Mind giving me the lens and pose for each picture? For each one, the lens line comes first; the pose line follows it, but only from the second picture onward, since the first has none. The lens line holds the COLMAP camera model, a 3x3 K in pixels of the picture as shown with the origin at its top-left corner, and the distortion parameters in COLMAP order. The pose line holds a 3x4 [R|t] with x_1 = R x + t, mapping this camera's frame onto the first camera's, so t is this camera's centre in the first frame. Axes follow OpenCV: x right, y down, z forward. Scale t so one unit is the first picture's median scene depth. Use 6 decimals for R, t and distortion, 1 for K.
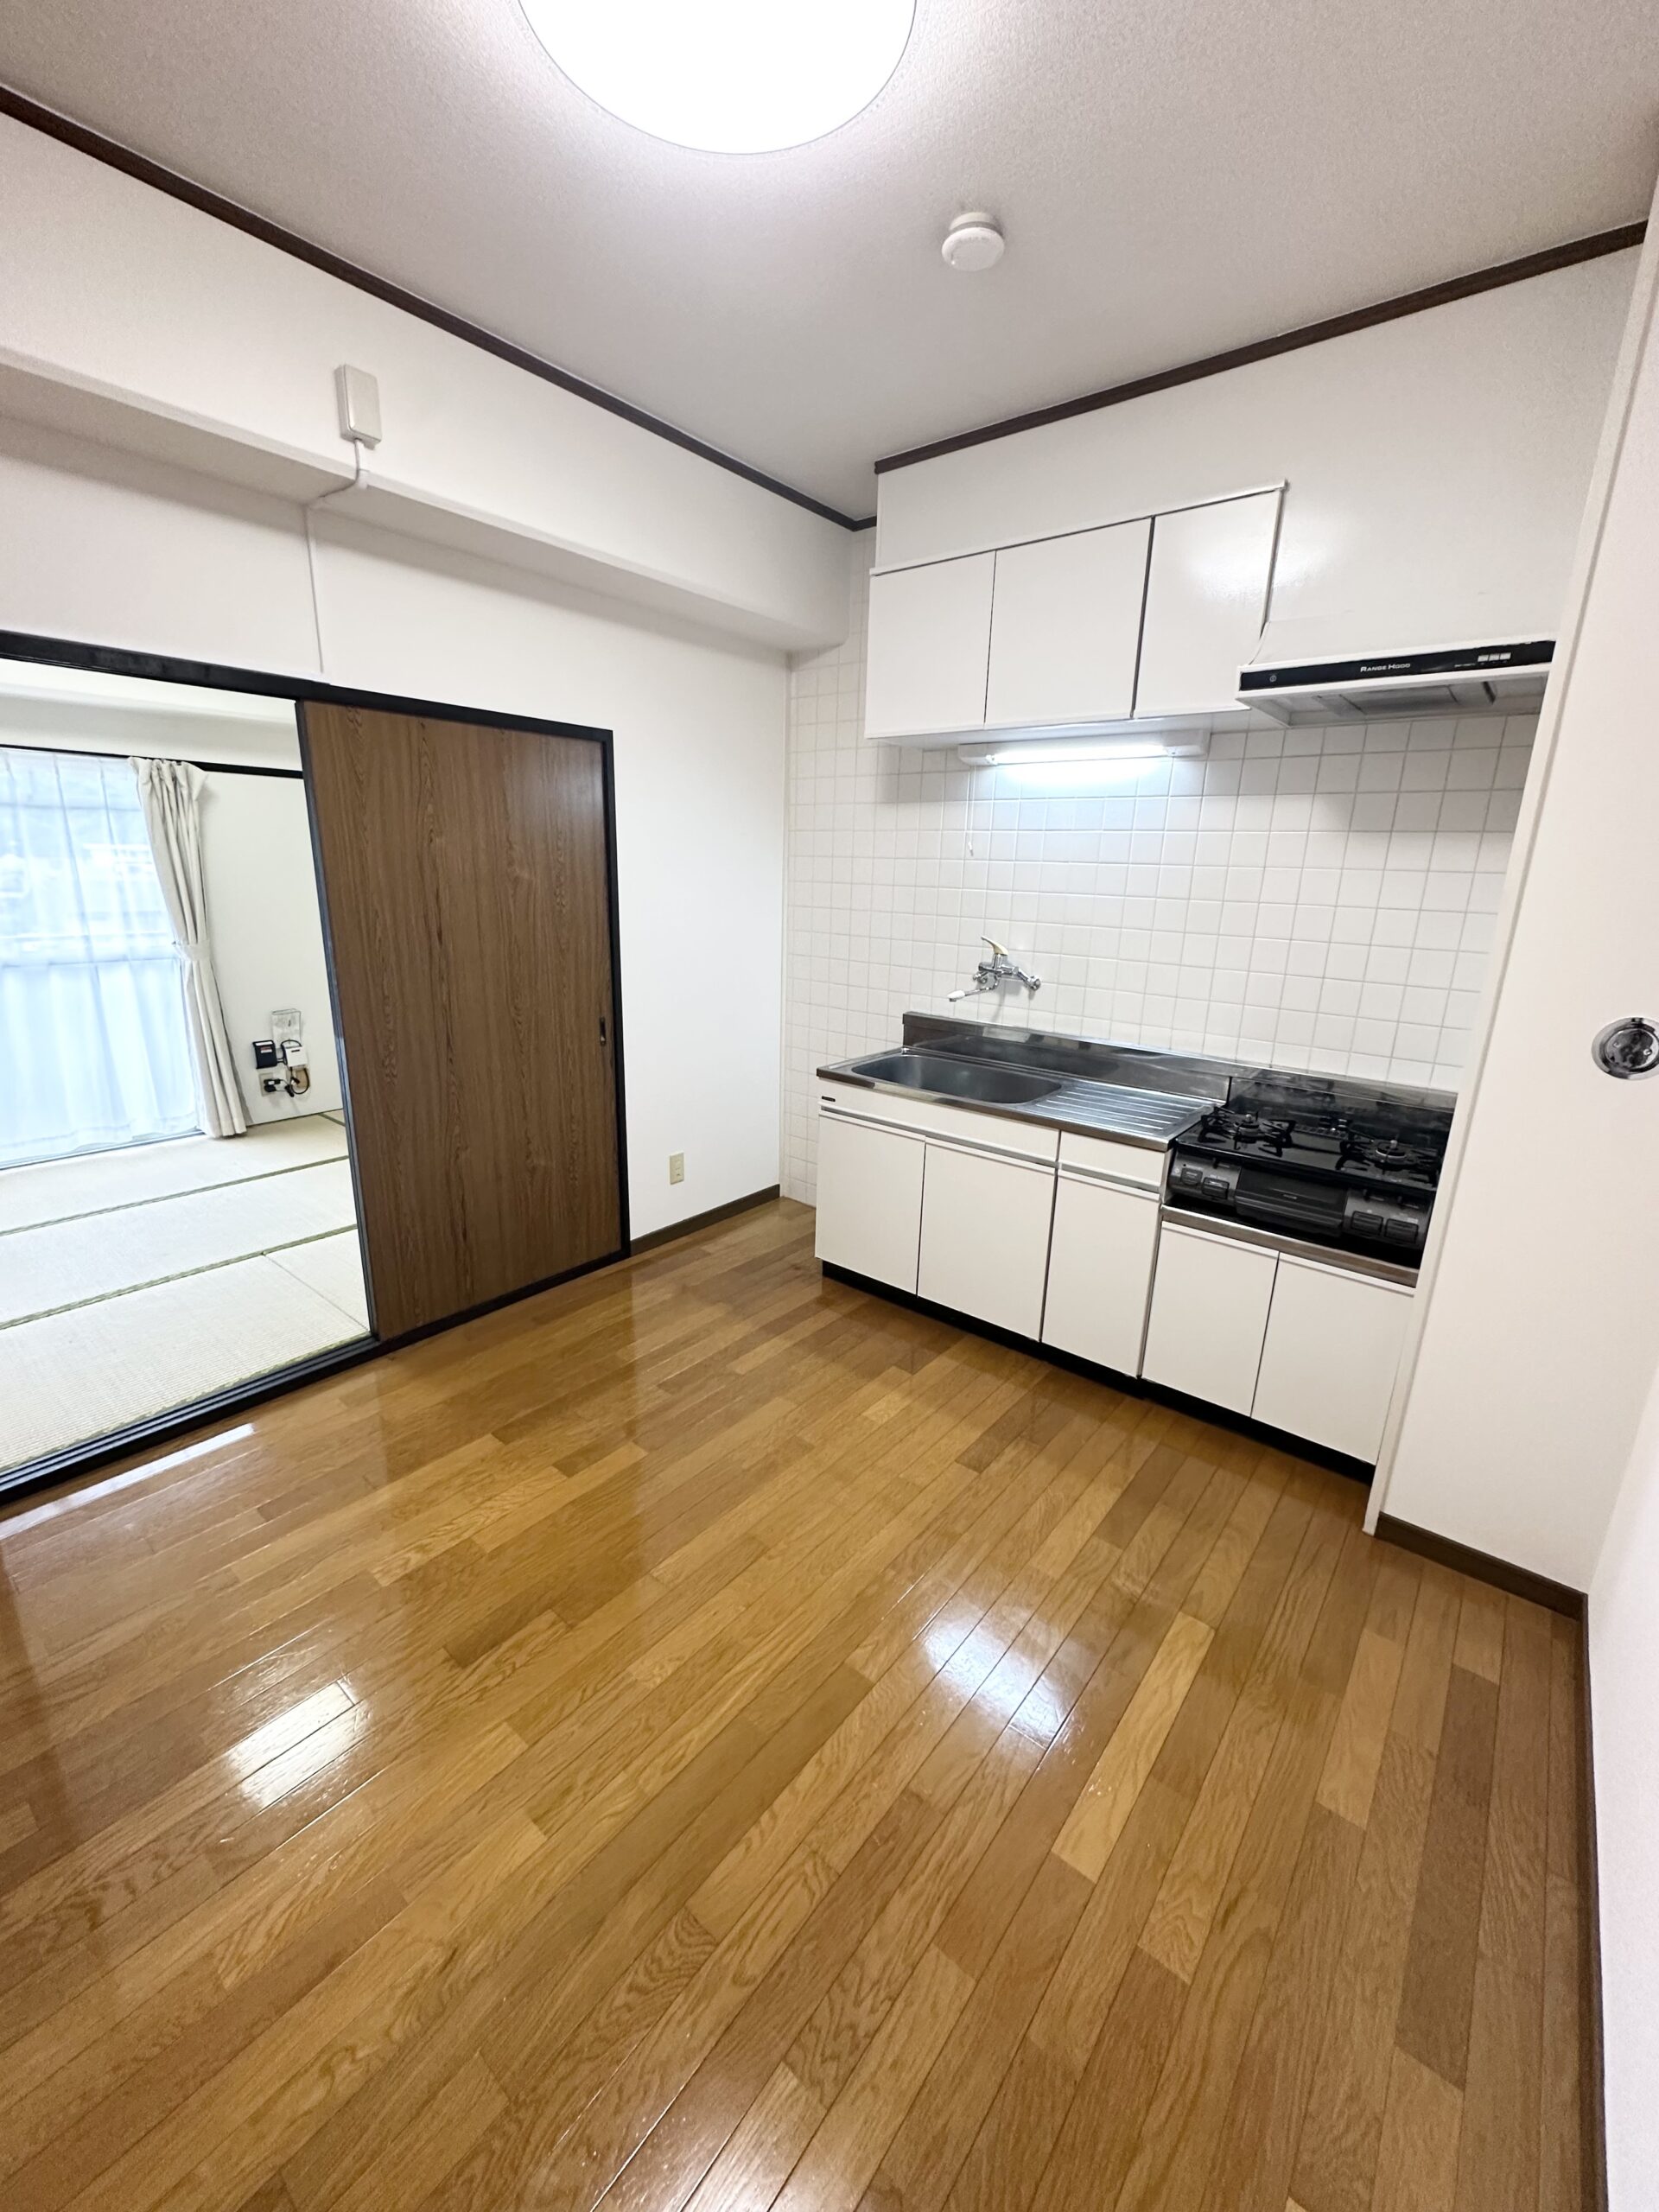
lens RADIAL K [[884.2, 0, 828.5], [0, 884.2, 1104.7], [0, 0, 1]] dist [-0.002679, 0.000657]
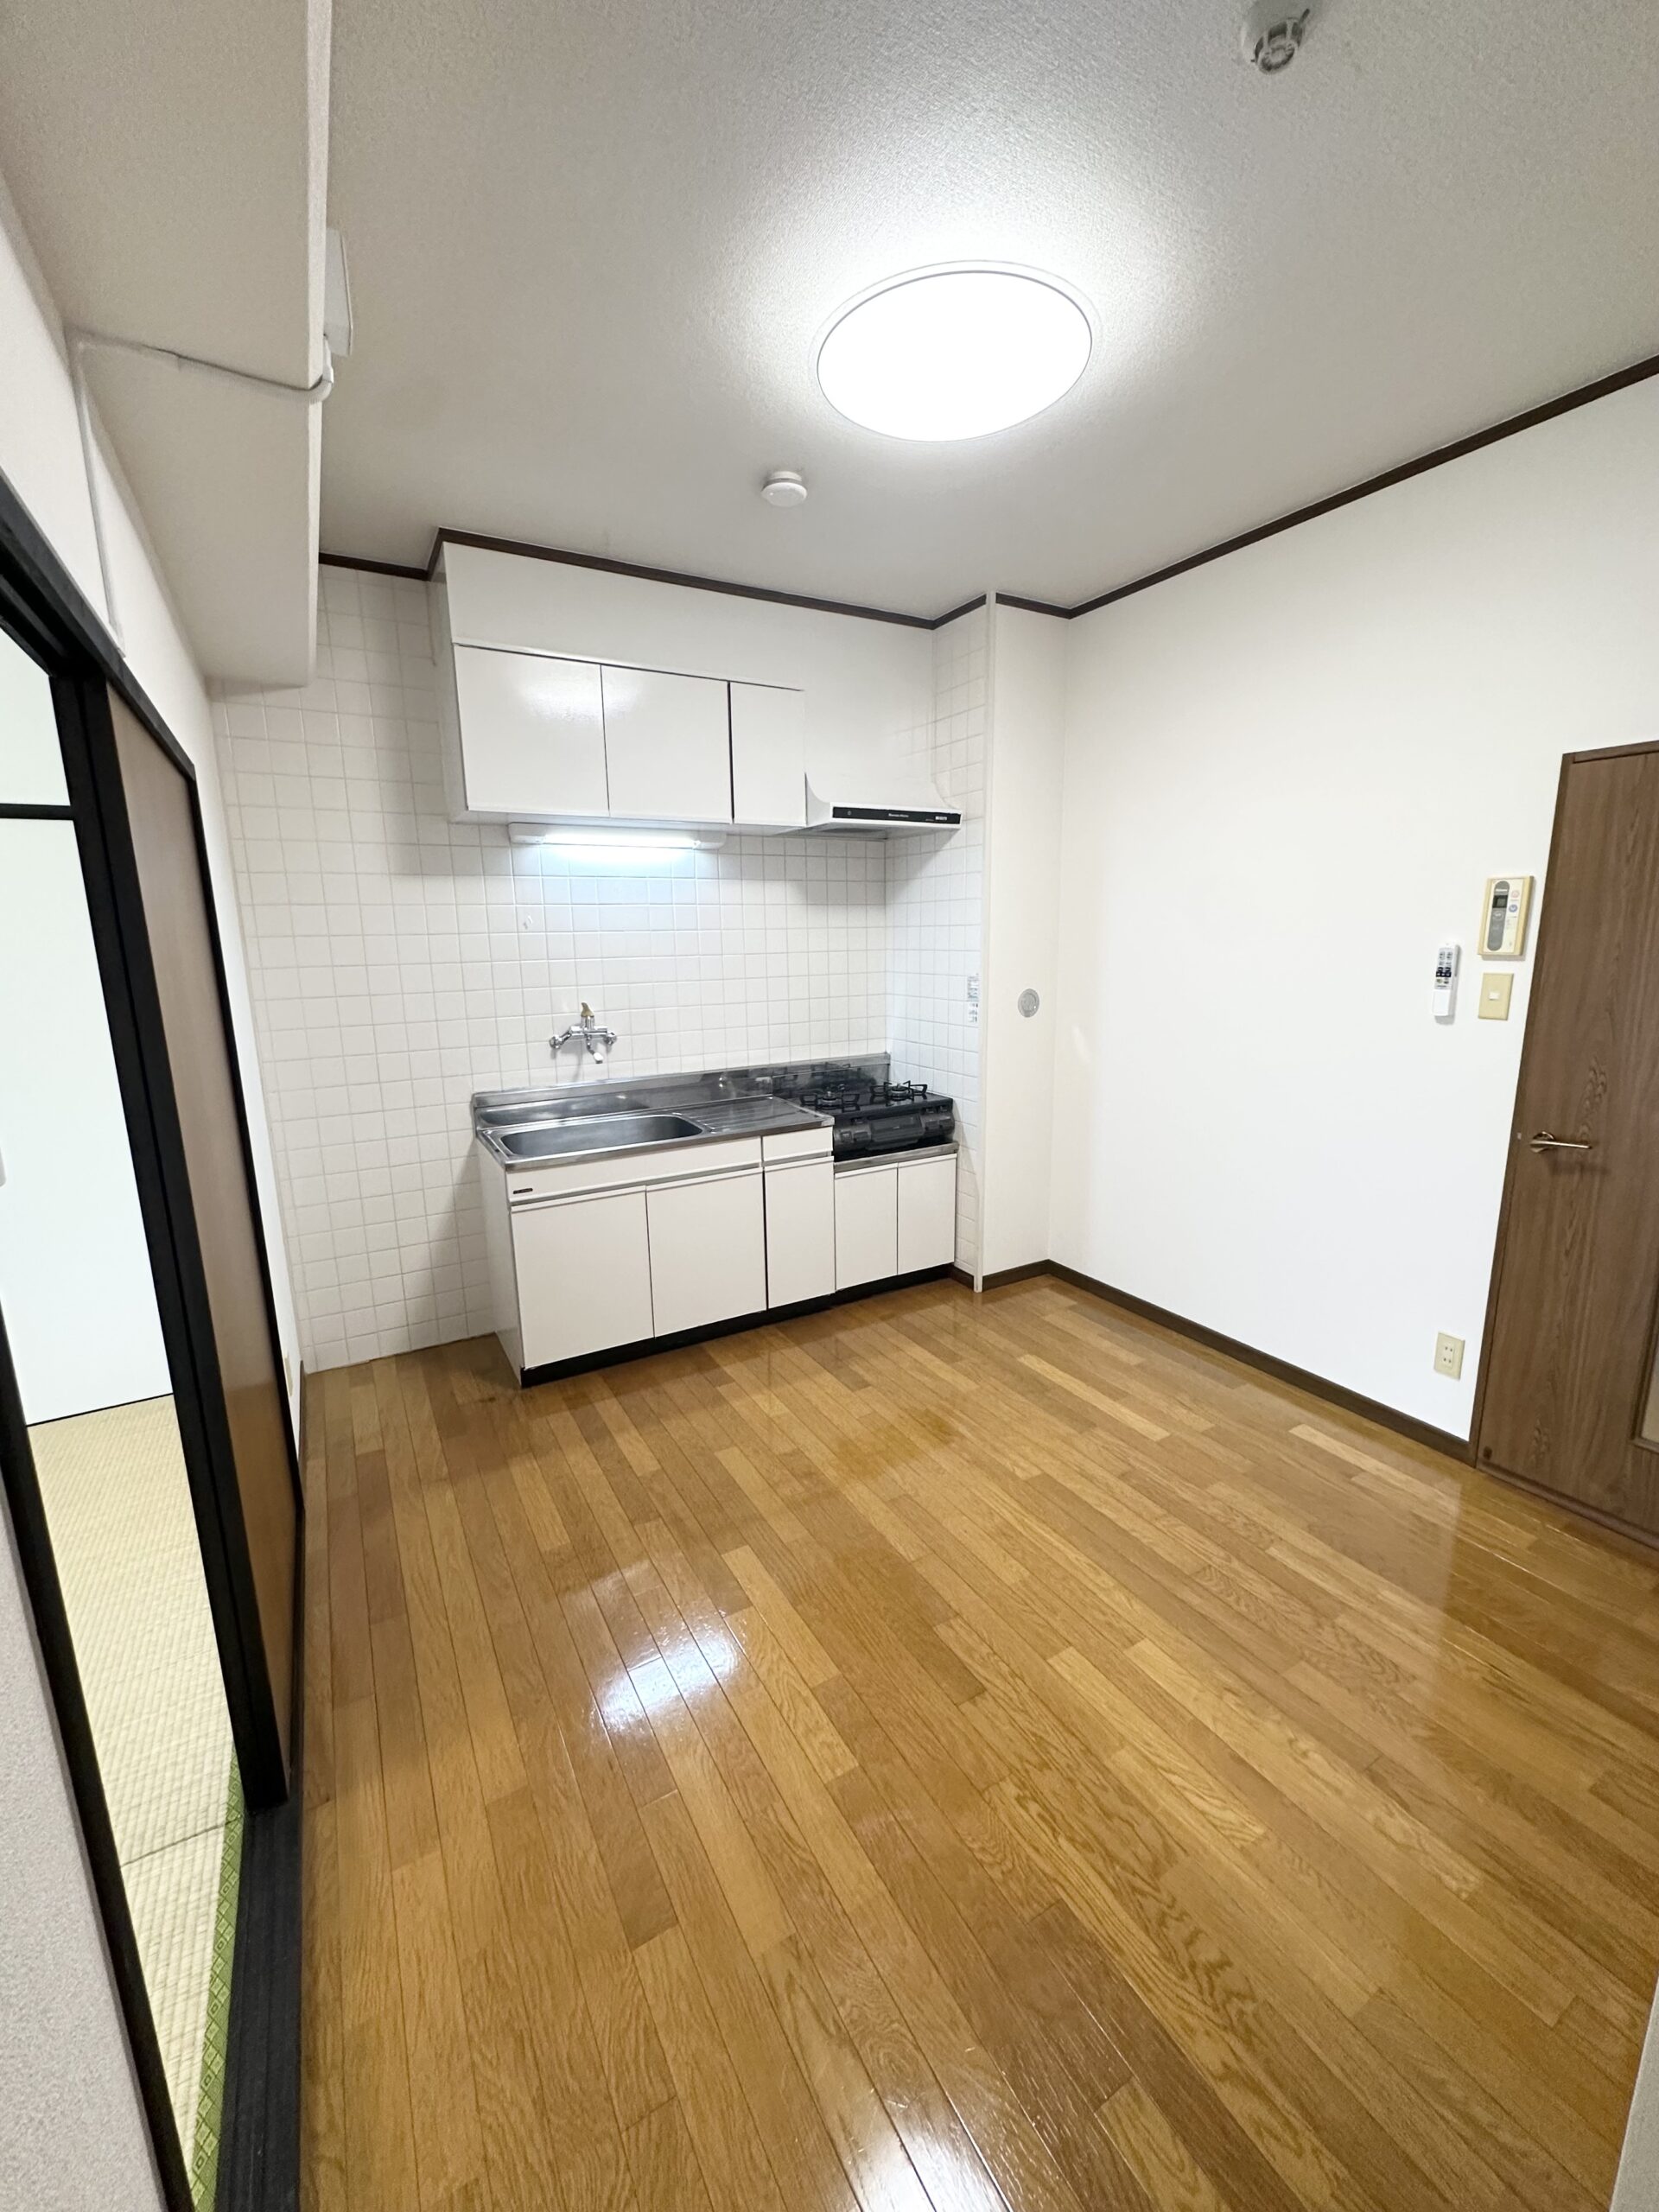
lens RADIAL K [[884.2, 0, 827.1], [0, 884.2, 1104.9], [0, 0, 1]] dist [-0.002679, 0.000657]
pose [[0.357903, -0.214797, 0.908718, -0.864648], [0.270926, 0.955206, 0.119080, -0.142545], [-0.893591, 0.203577, 0.400065, 0.400220]]
